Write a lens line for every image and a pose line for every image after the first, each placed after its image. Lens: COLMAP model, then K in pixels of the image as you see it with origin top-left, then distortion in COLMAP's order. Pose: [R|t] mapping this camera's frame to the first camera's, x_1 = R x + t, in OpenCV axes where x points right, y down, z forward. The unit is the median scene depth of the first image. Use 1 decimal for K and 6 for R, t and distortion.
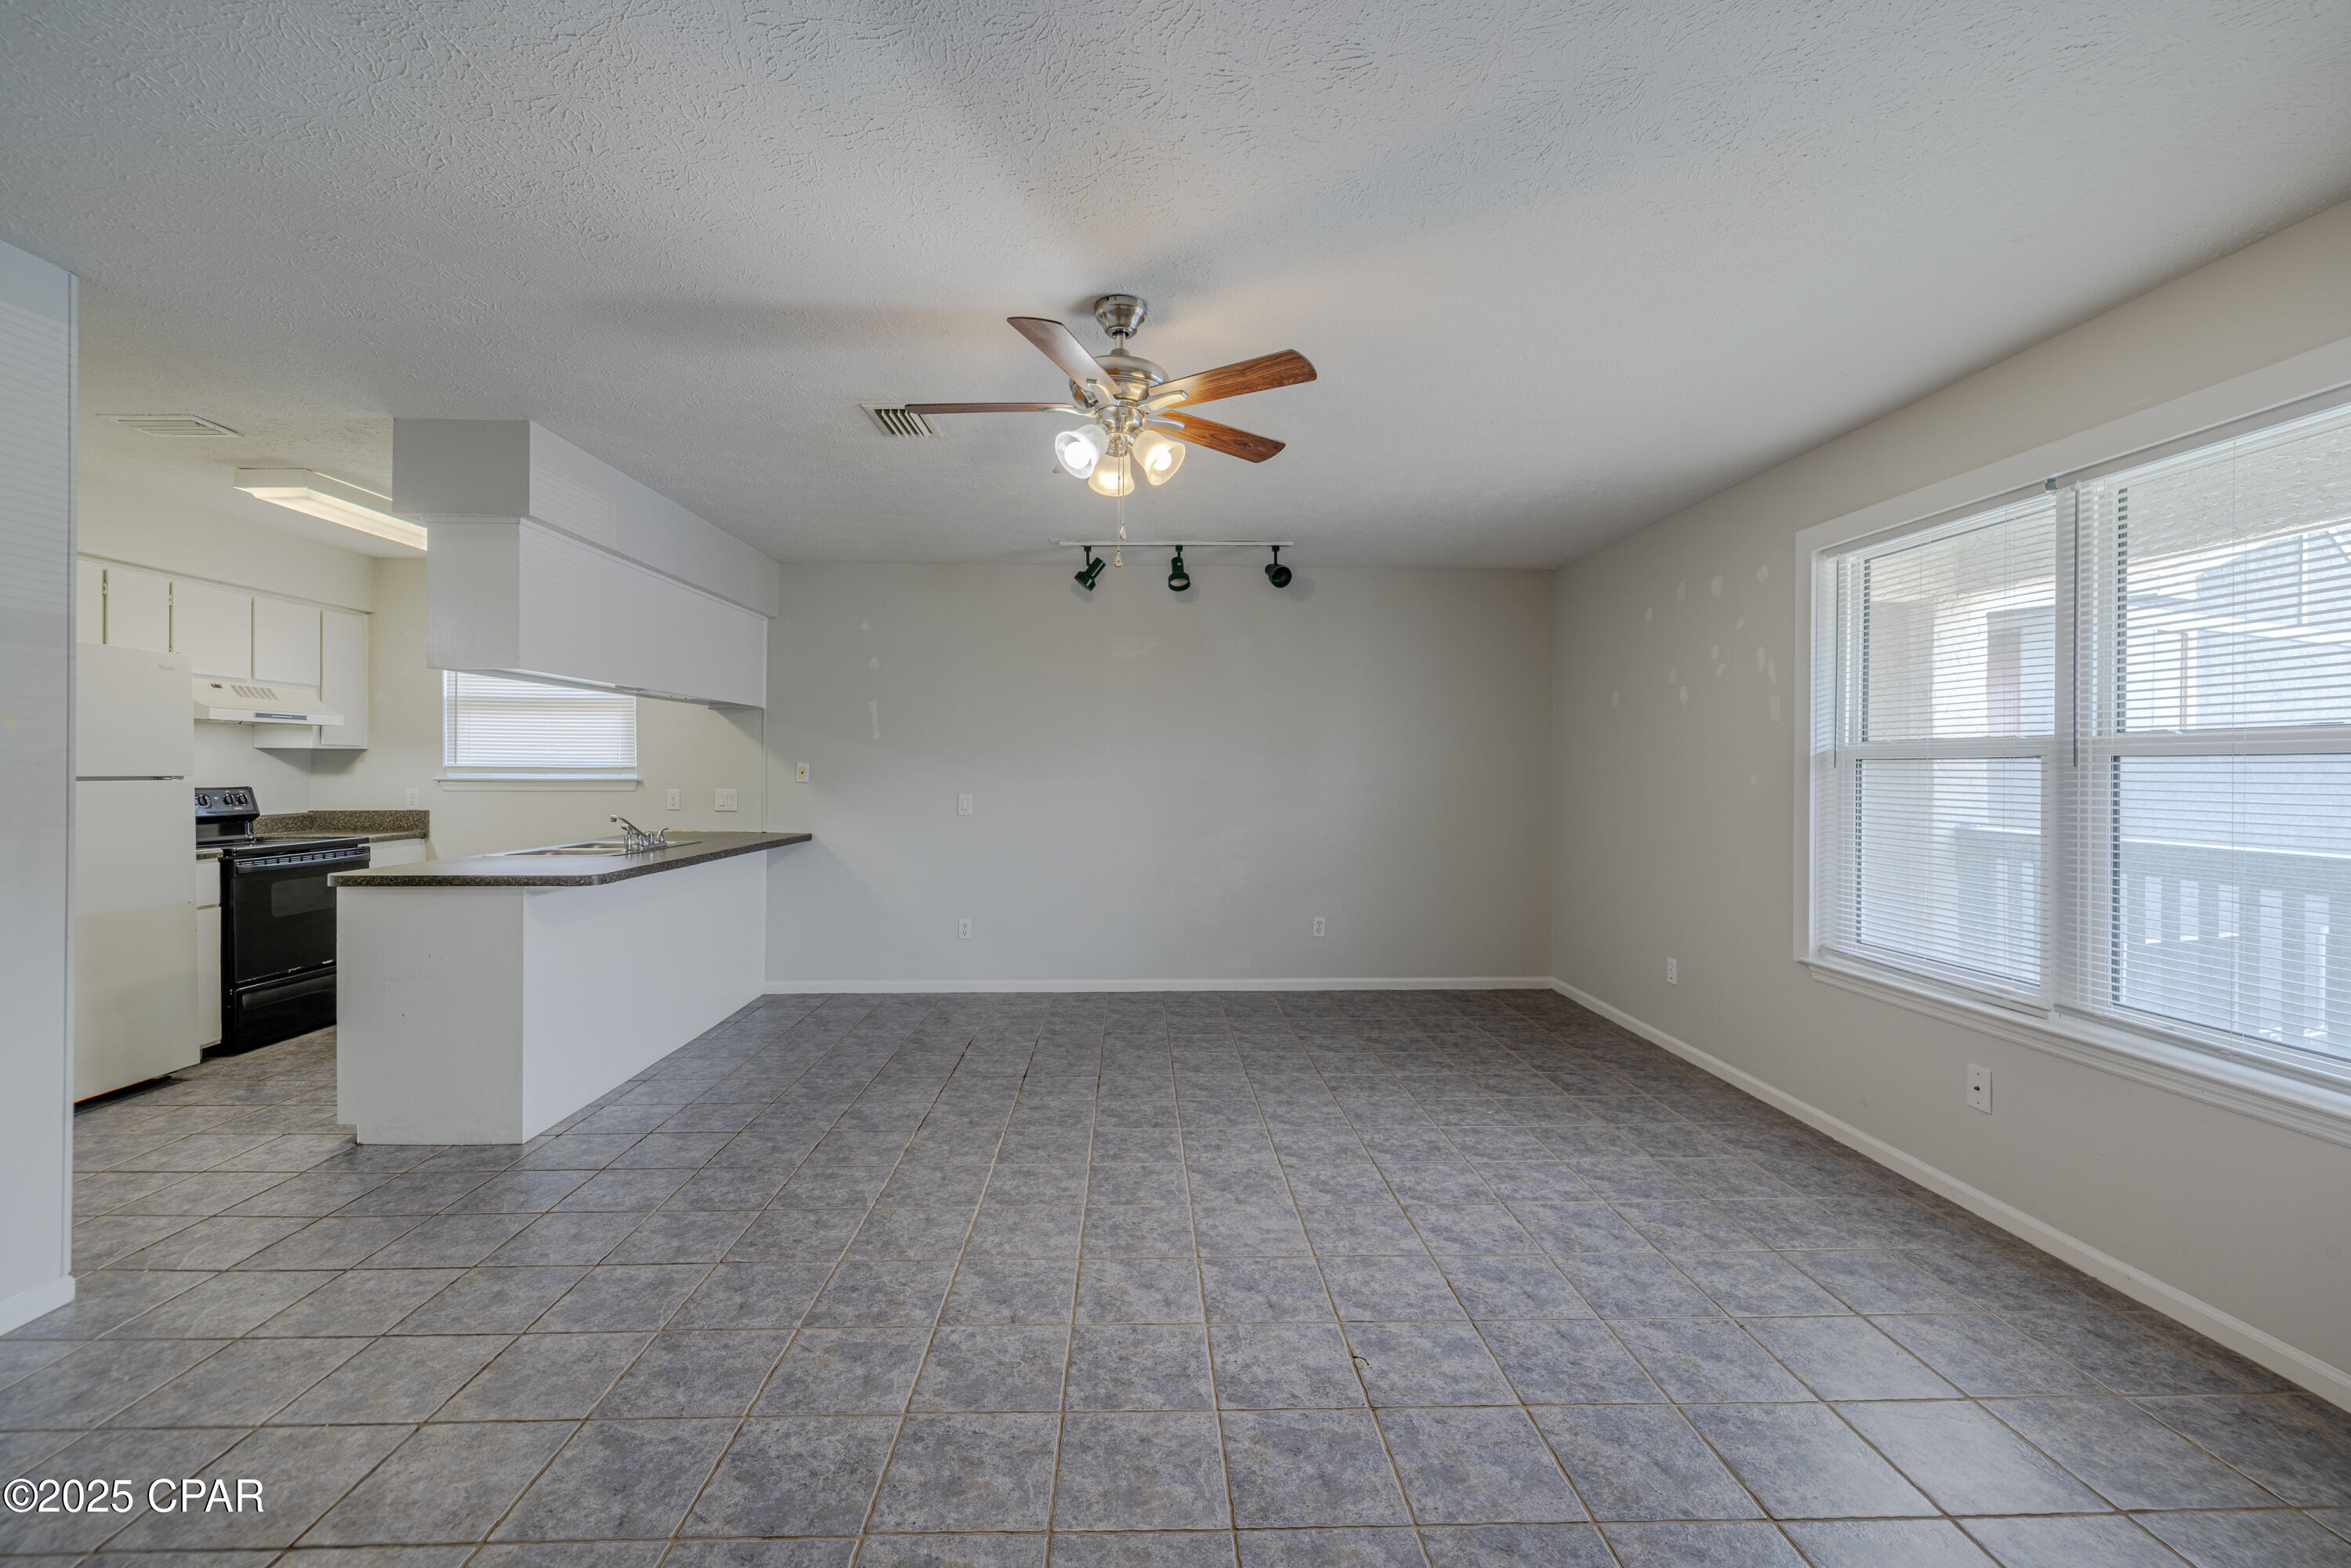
lens RADIAL K [[997.6, 0, 1173.7], [0, 997.6, 772.5], [0, 0, 1]] dist [0.000656, -0.000034]
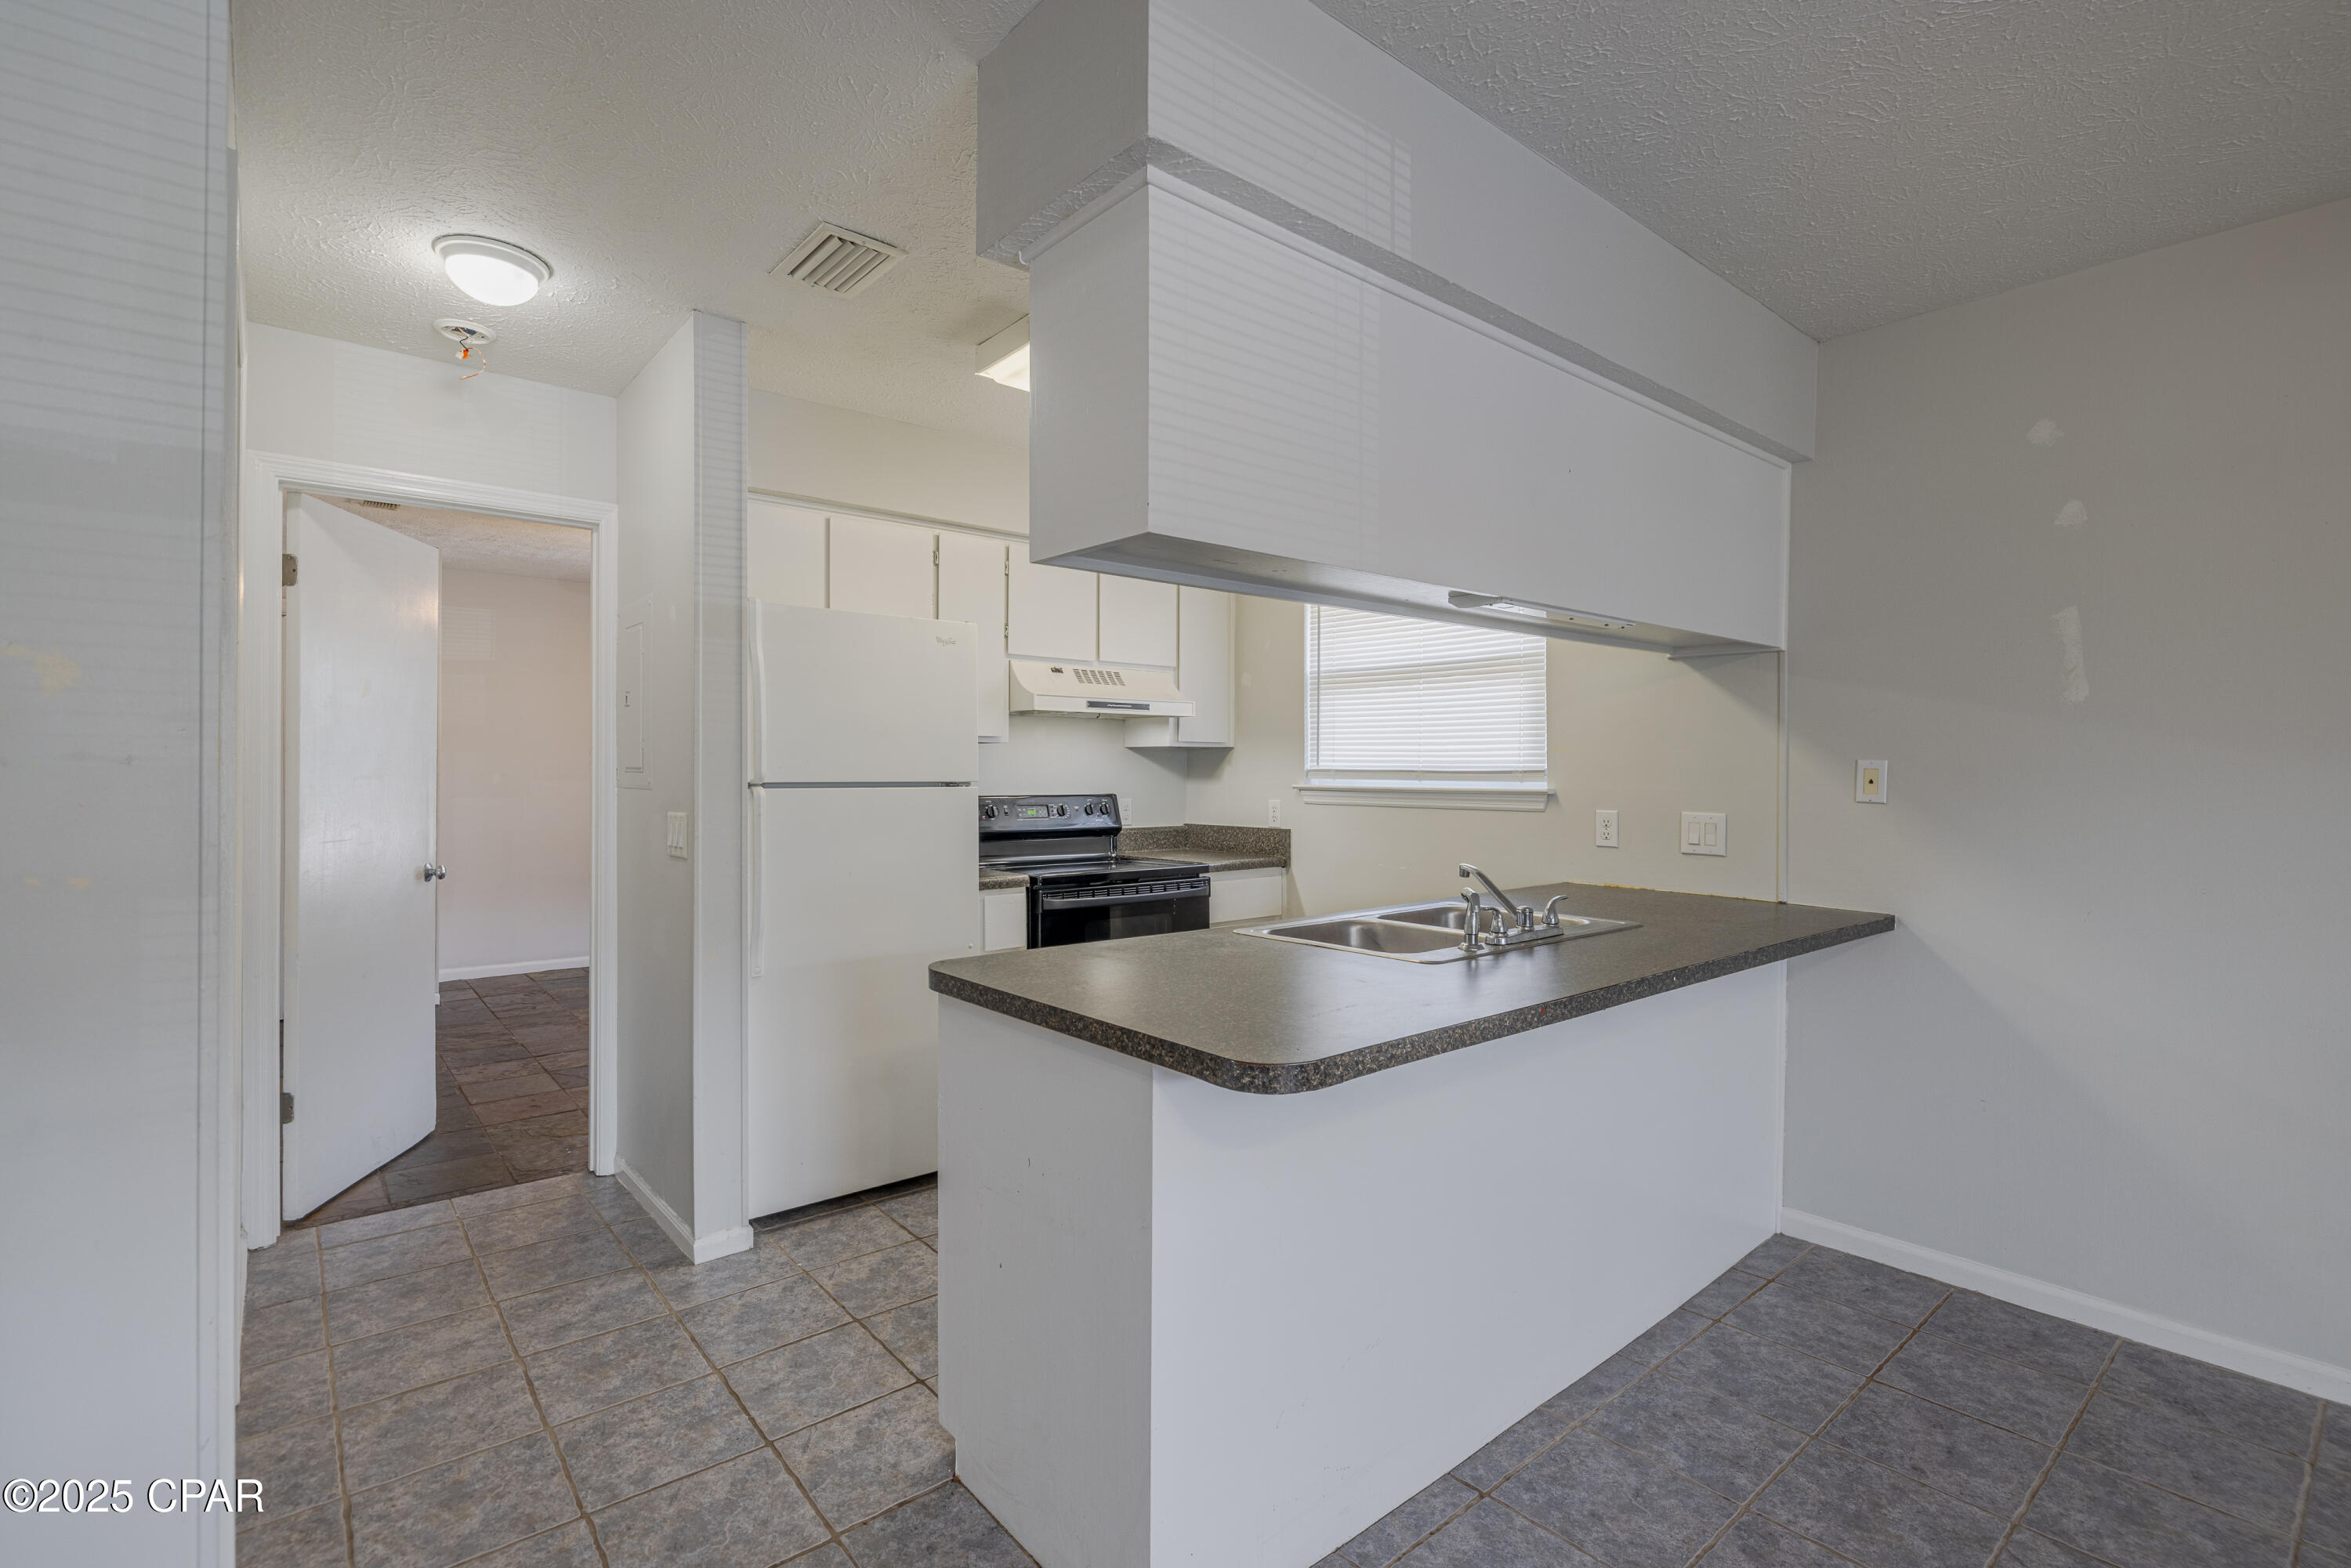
lens RADIAL K [[1073.7, 0, 1153.3], [0, 1073.7, 779.2], [0, 0, 1]] dist [-0.000587, 0.000212]
pose [[0.603340, 0.004263, -0.797473, -0.271040], [-0.003356, 0.999990, 0.002807, -0.001279], [0.797477, 0.000983, 0.603348, 0.669740]]
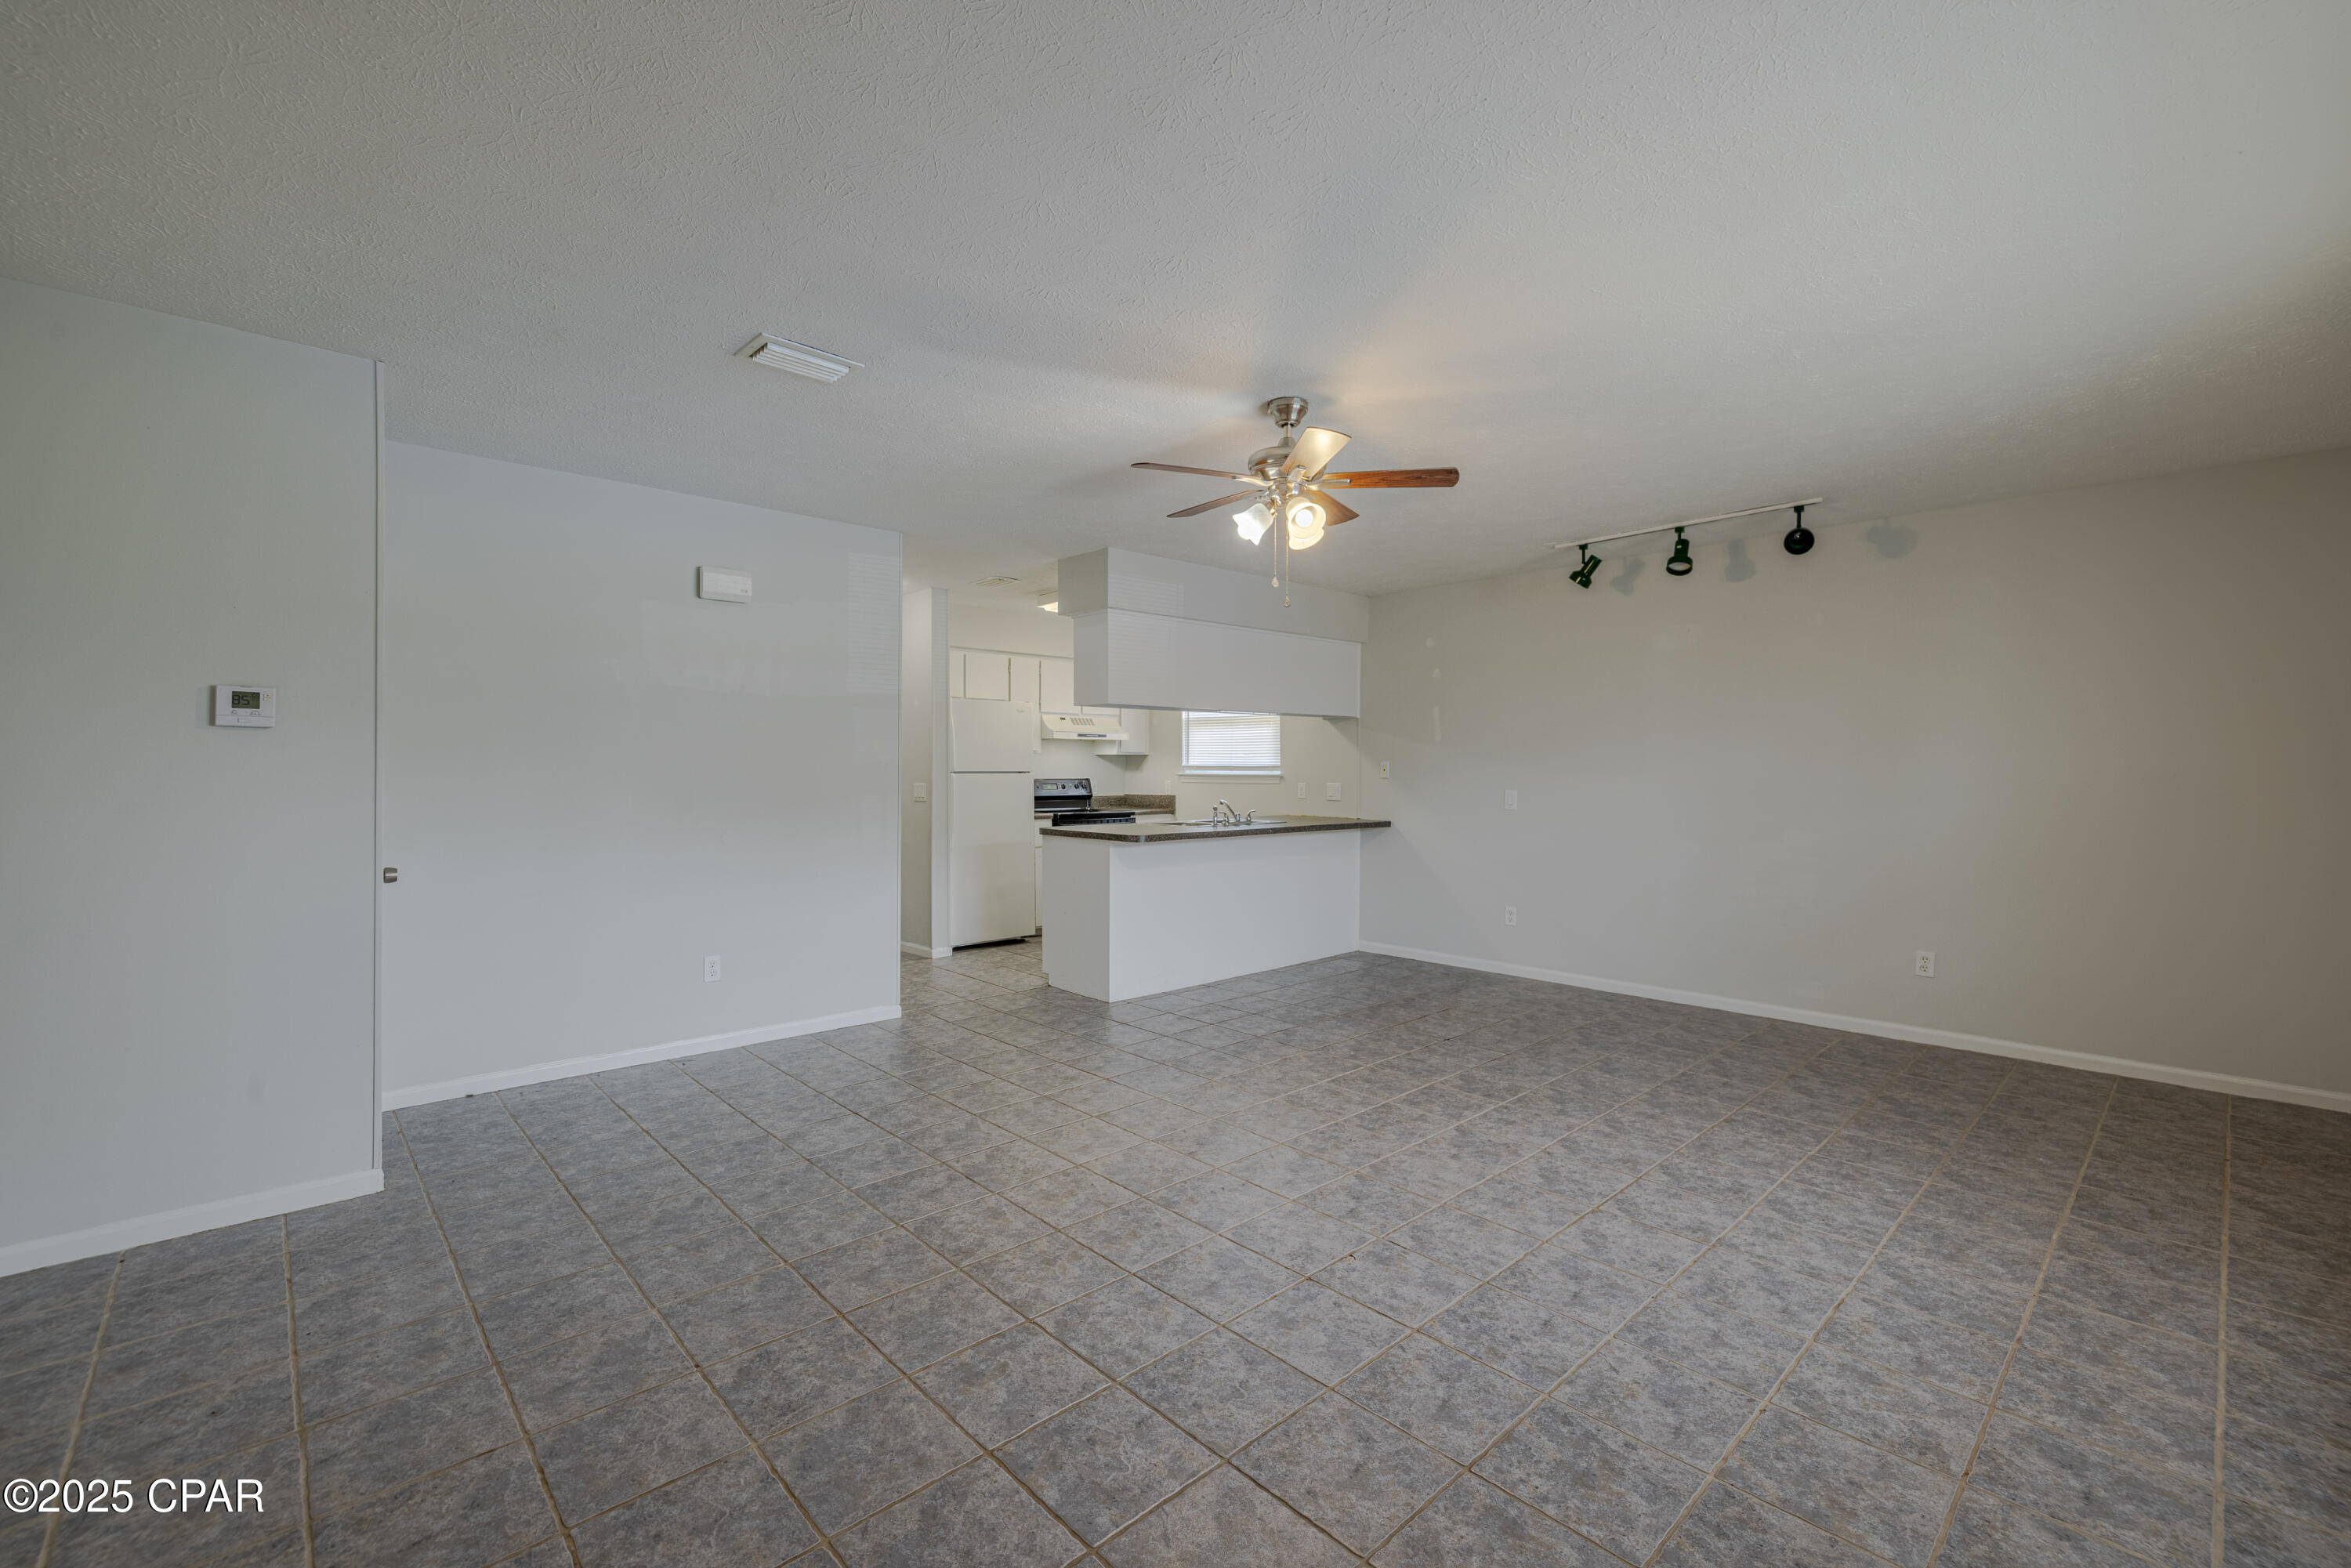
lens RADIAL K [[997.6, 0, 1160.7], [0, 997.6, 763.1], [0, 0, 1]] dist [0.000656, -0.000034]
pose [[0.647569, -0.005690, -0.761986, 0.561118], [-0.001630, 0.999959, -0.008852, 0.004345], [0.762005, 0.006974, 0.647533, 0.028833]]
